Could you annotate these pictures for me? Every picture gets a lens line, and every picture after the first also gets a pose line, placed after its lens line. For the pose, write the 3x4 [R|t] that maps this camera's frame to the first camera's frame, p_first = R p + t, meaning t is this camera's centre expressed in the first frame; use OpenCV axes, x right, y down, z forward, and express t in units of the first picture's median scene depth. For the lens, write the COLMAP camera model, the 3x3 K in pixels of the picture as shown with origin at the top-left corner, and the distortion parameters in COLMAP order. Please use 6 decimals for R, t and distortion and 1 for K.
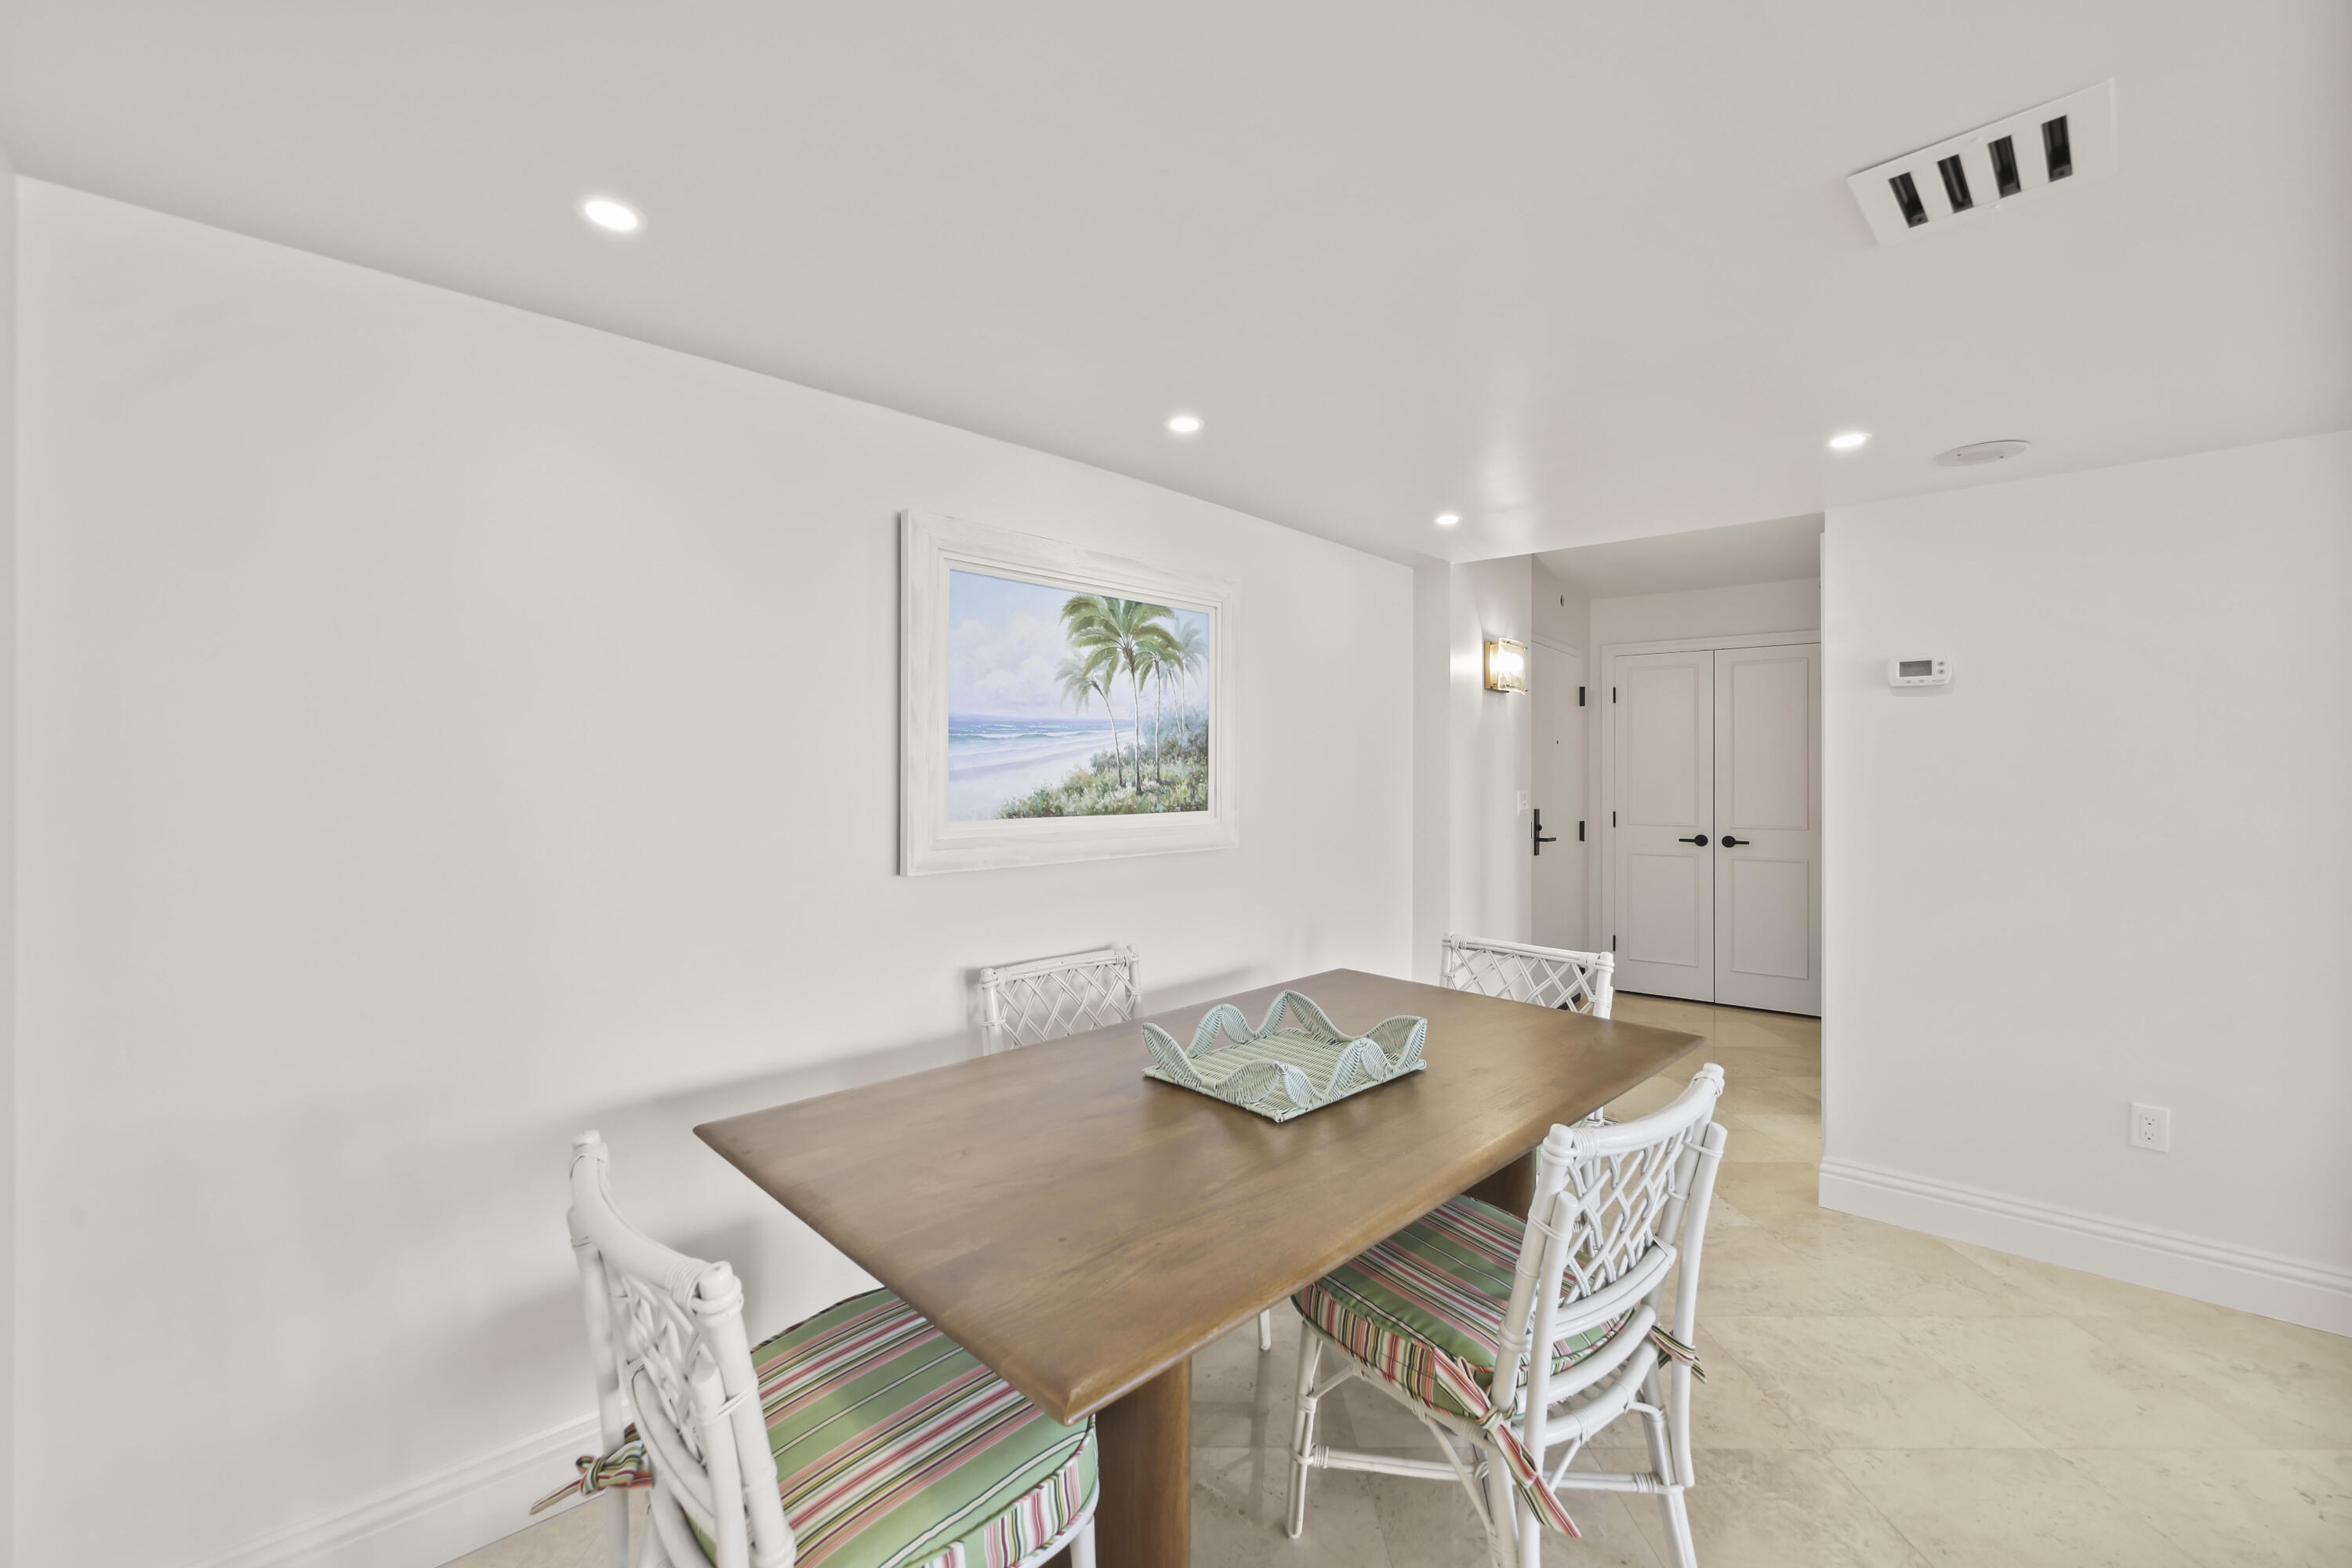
lens RADIAL K [[917.4, 0, 1185.9], [0, 917.4, 790.1], [0, 0, 1]] dist [-0.004982, 0.003012]
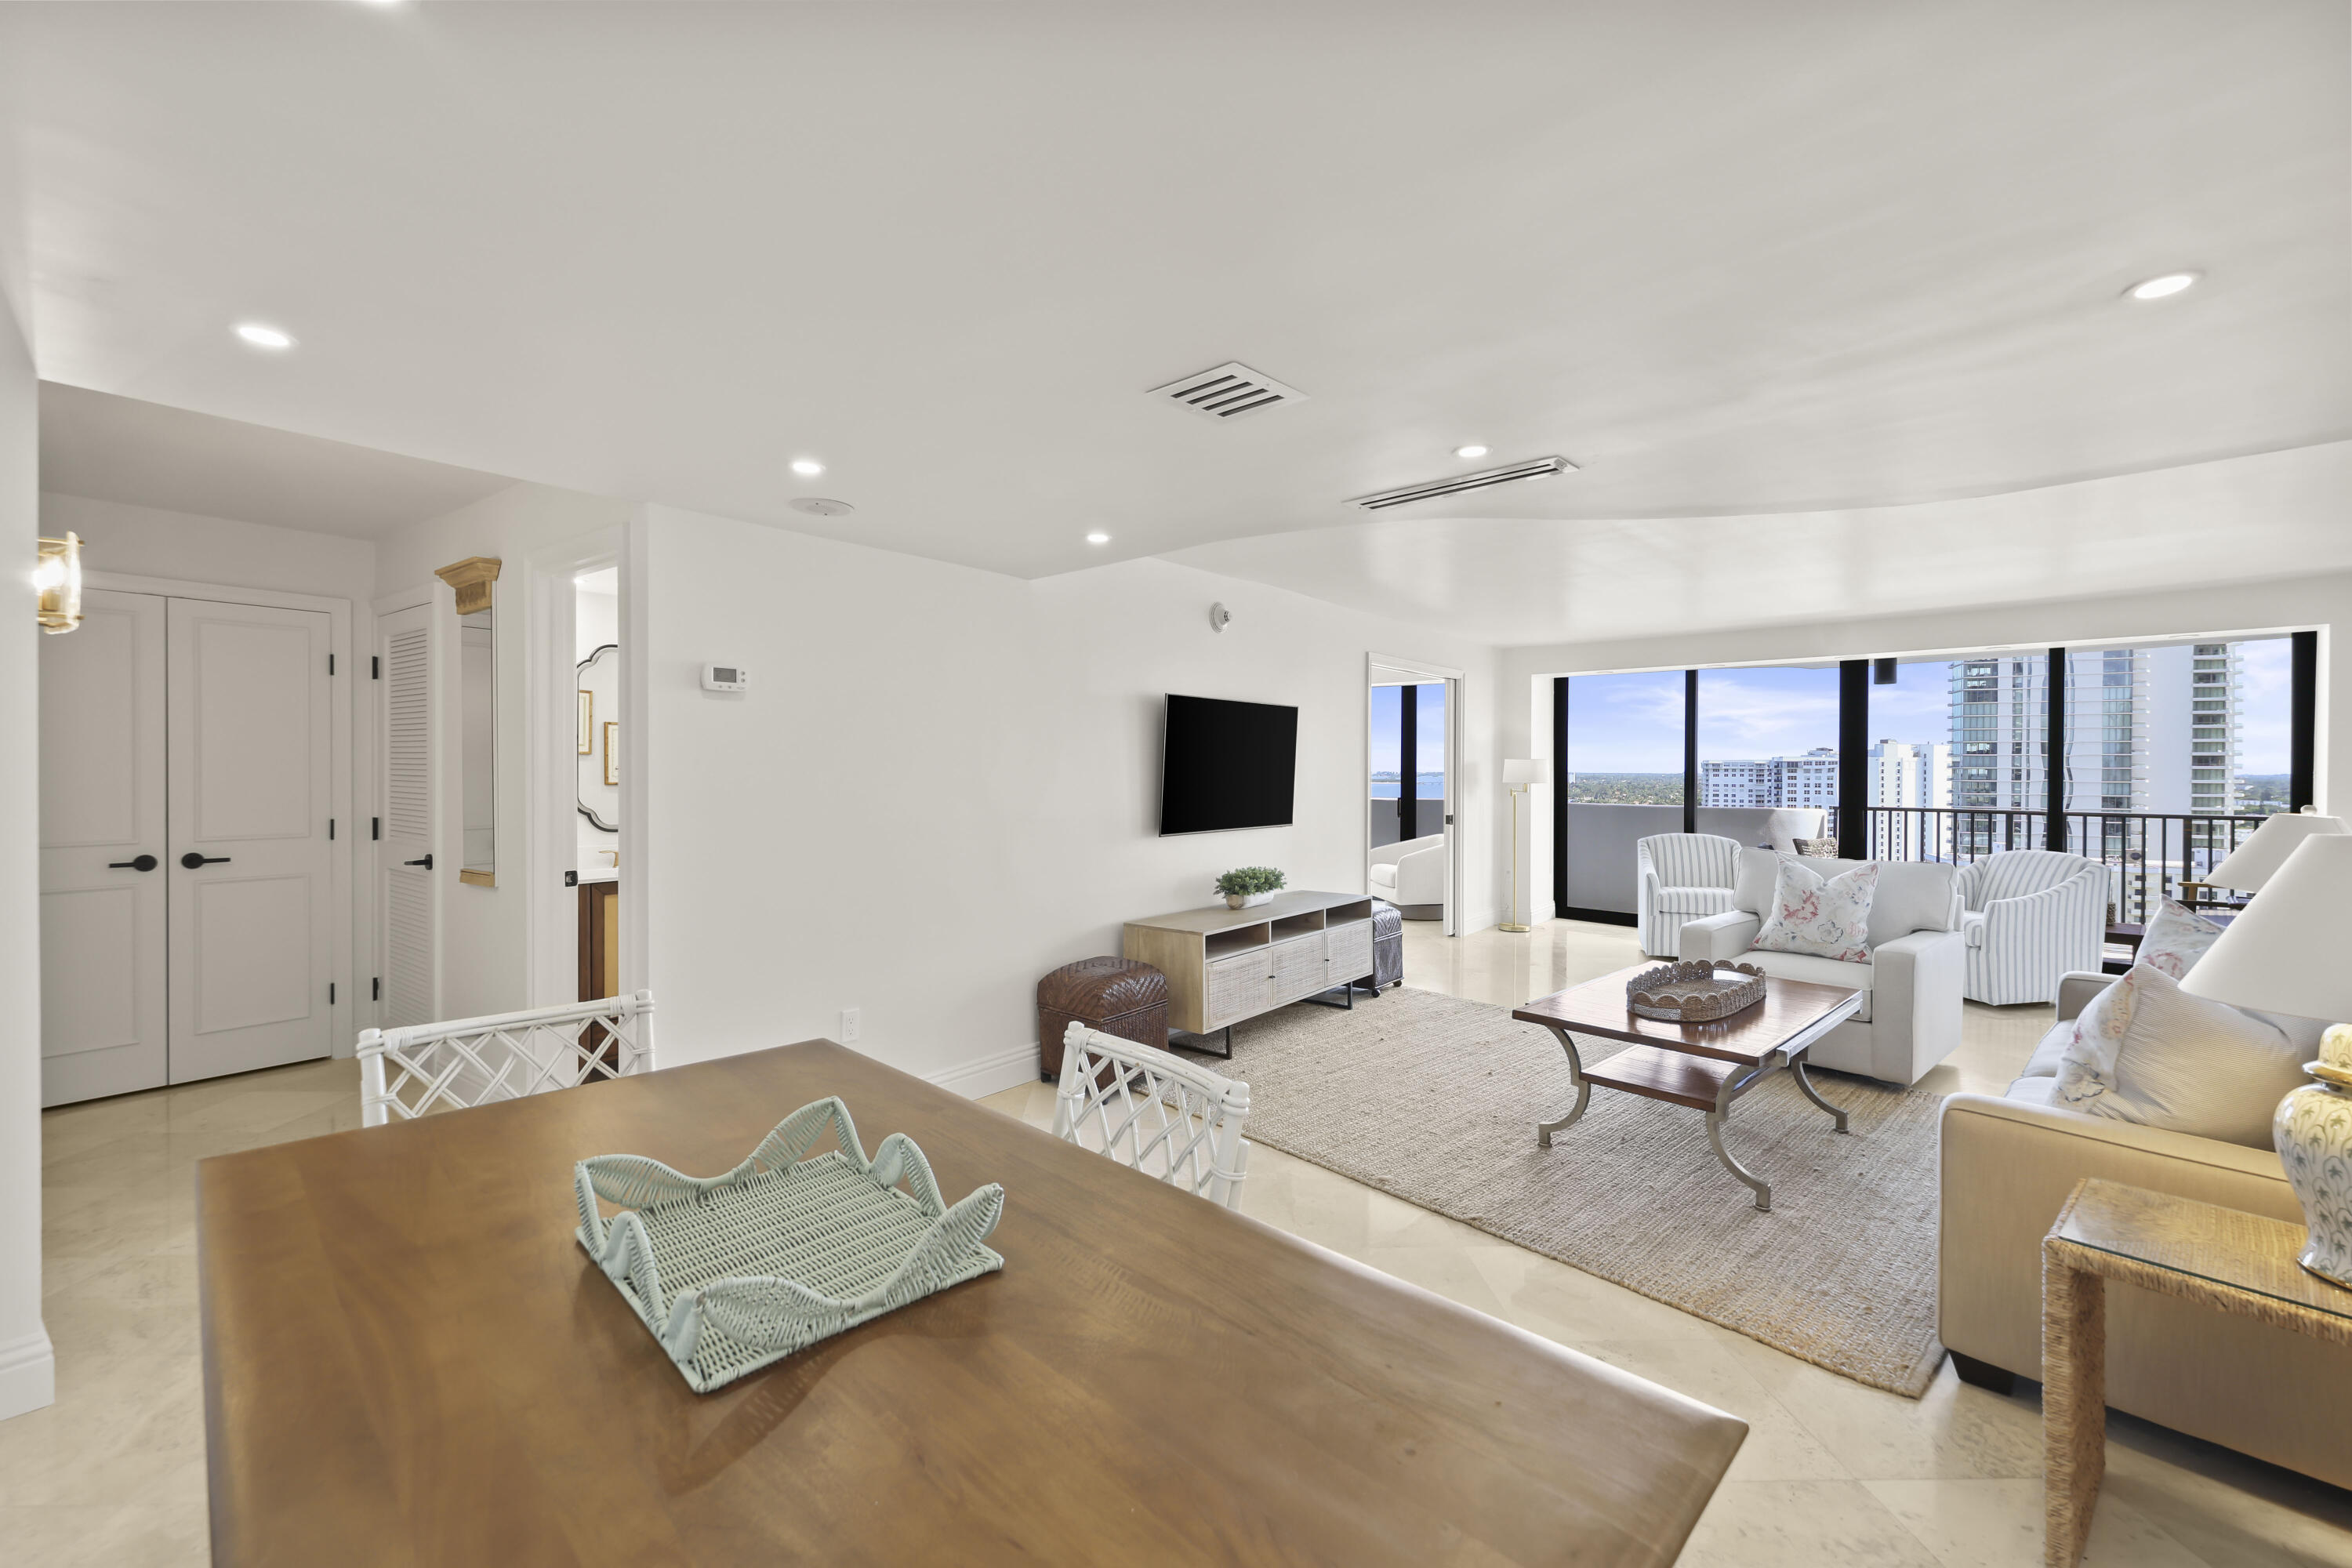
lens RADIAL K [[957.7, 0, 1148.0], [0, 957.7, 778.2], [0, 0, 1]] dist [-0.001275, -0.004389]
pose [[0.007849, -0.008620, 0.999932, -0.407343], [0.015409, 0.999845, 0.008499, -0.012553], [-0.999850, 0.015341, 0.007981, 0.563793]]
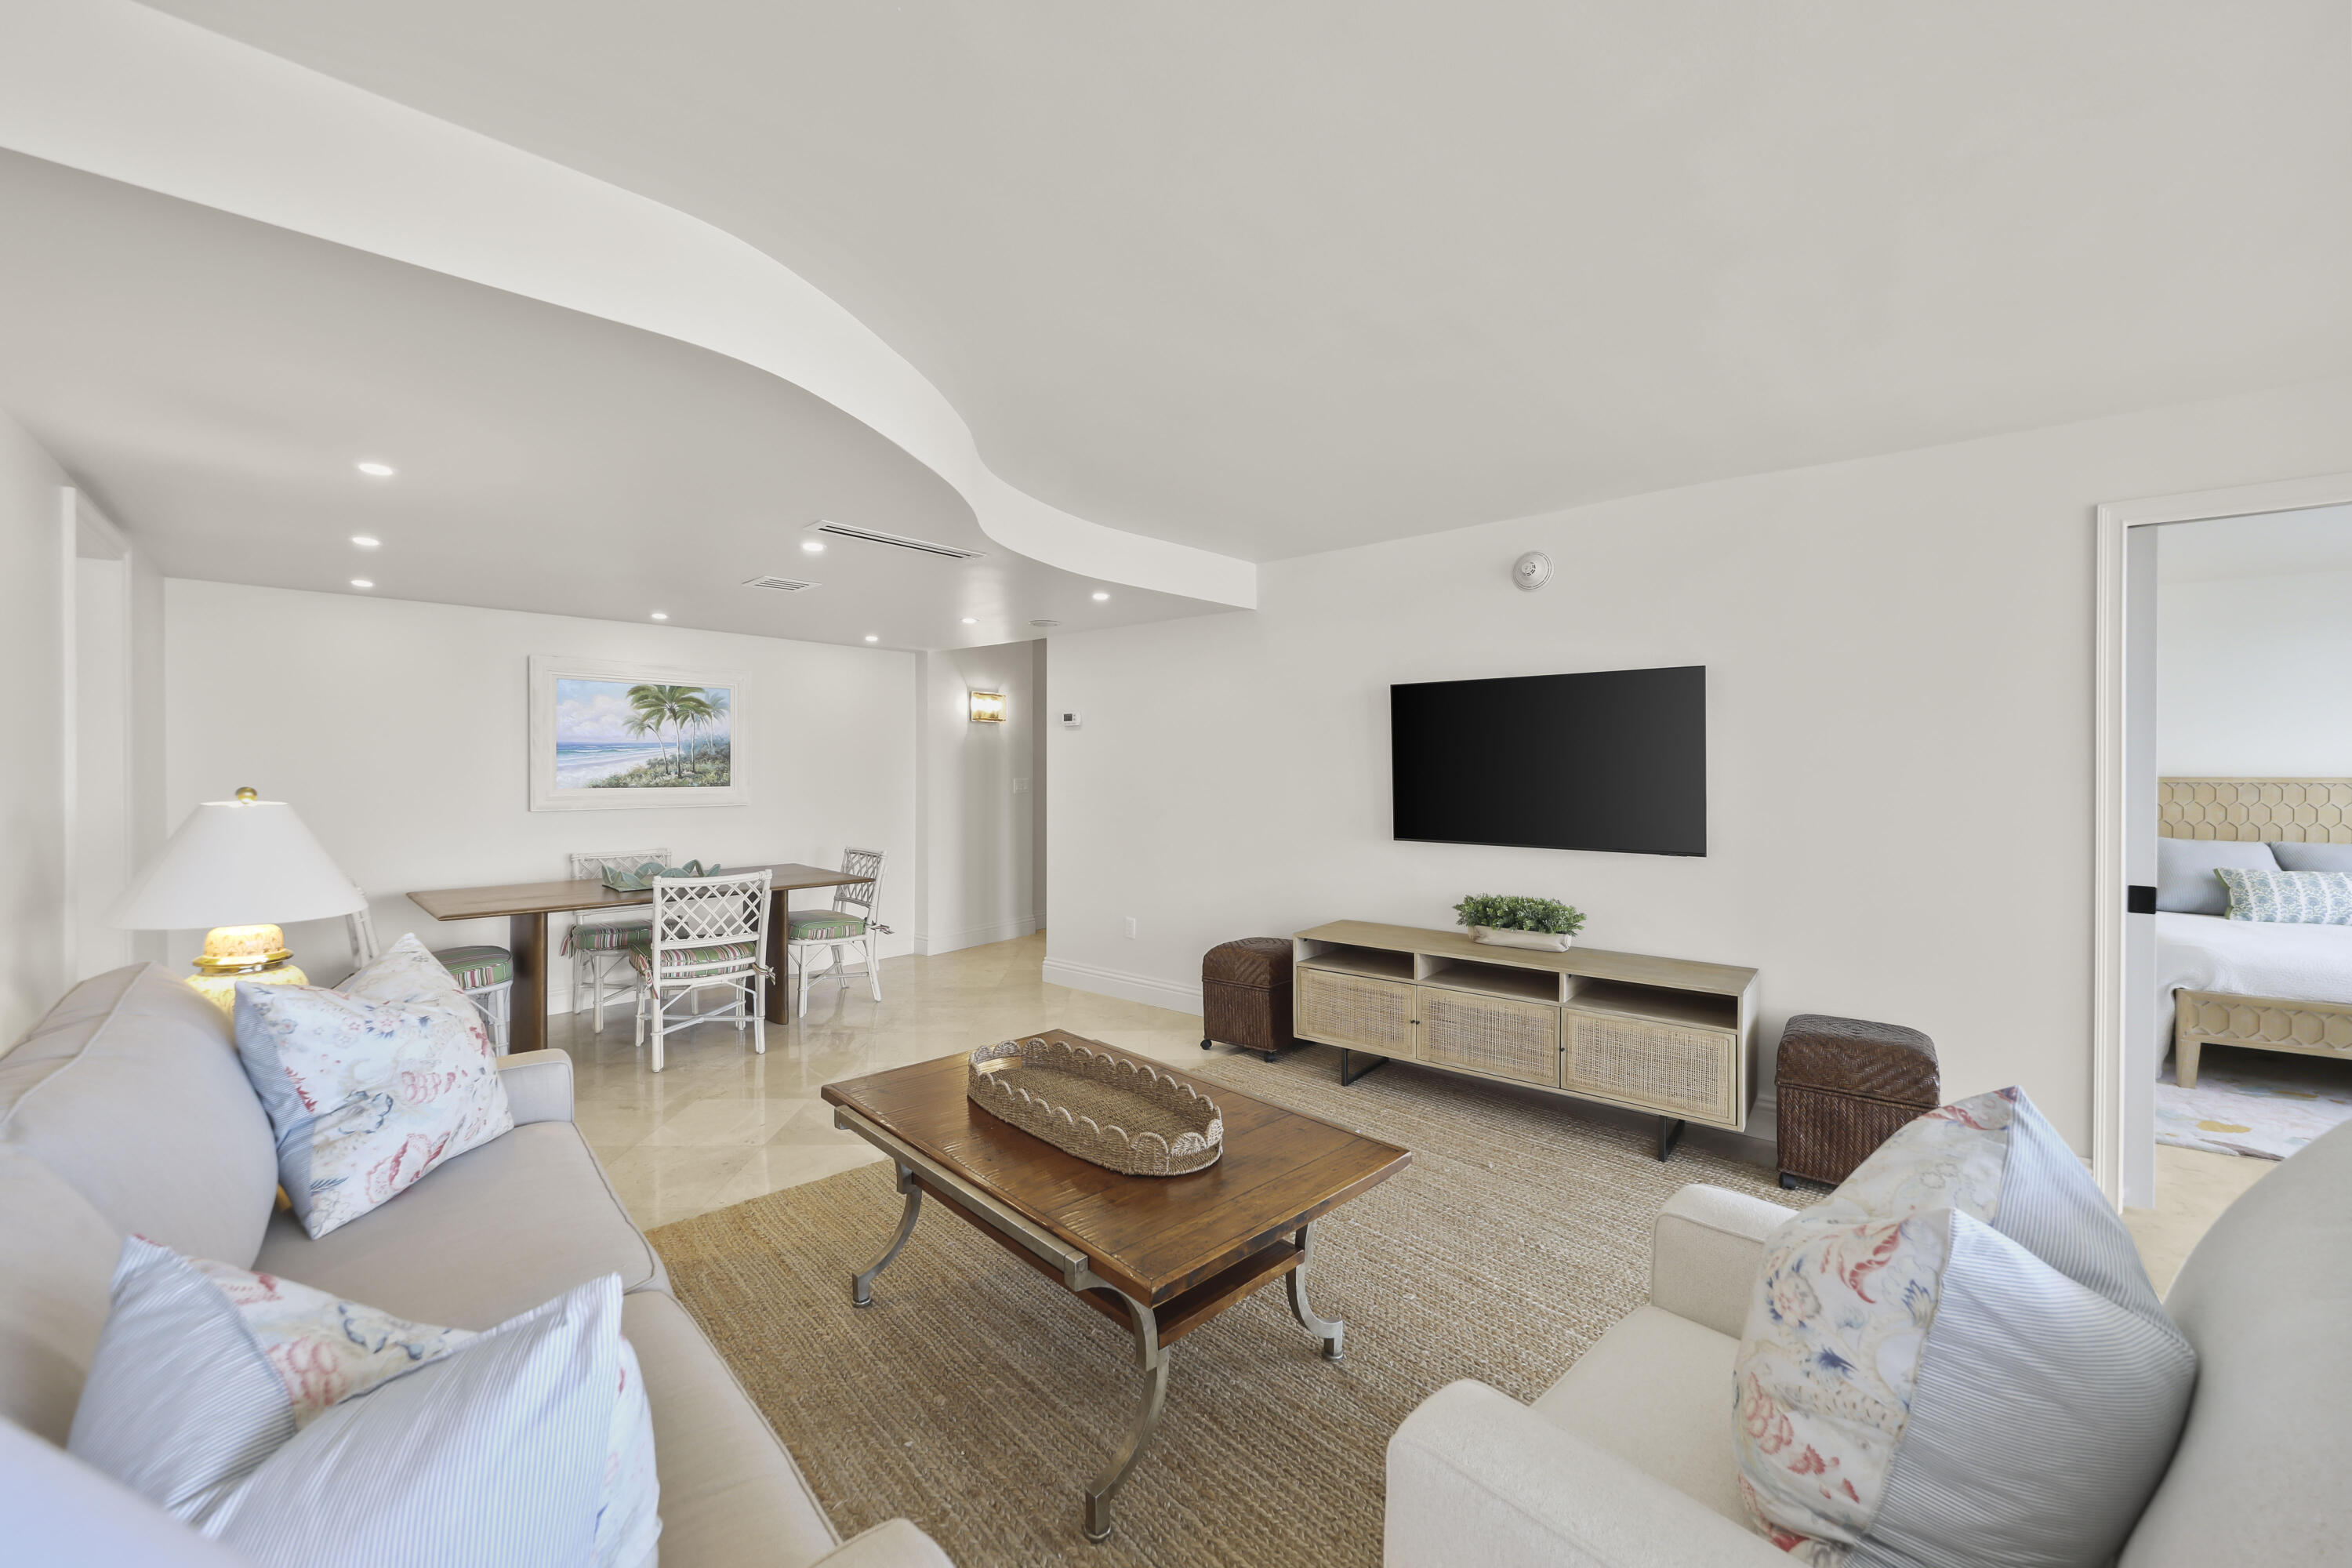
lens RADIAL K [[917.4, 0, 1177.0], [0, 917.4, 771.5], [0, 0, 1]] dist [-0.004982, 0.003012]
pose [[0.999854, 0.002142, 0.016954, 1.067659], [-0.001879, 0.999878, -0.015502, 0.020432], [-0.016985, 0.015468, 0.999736, -1.126170]]
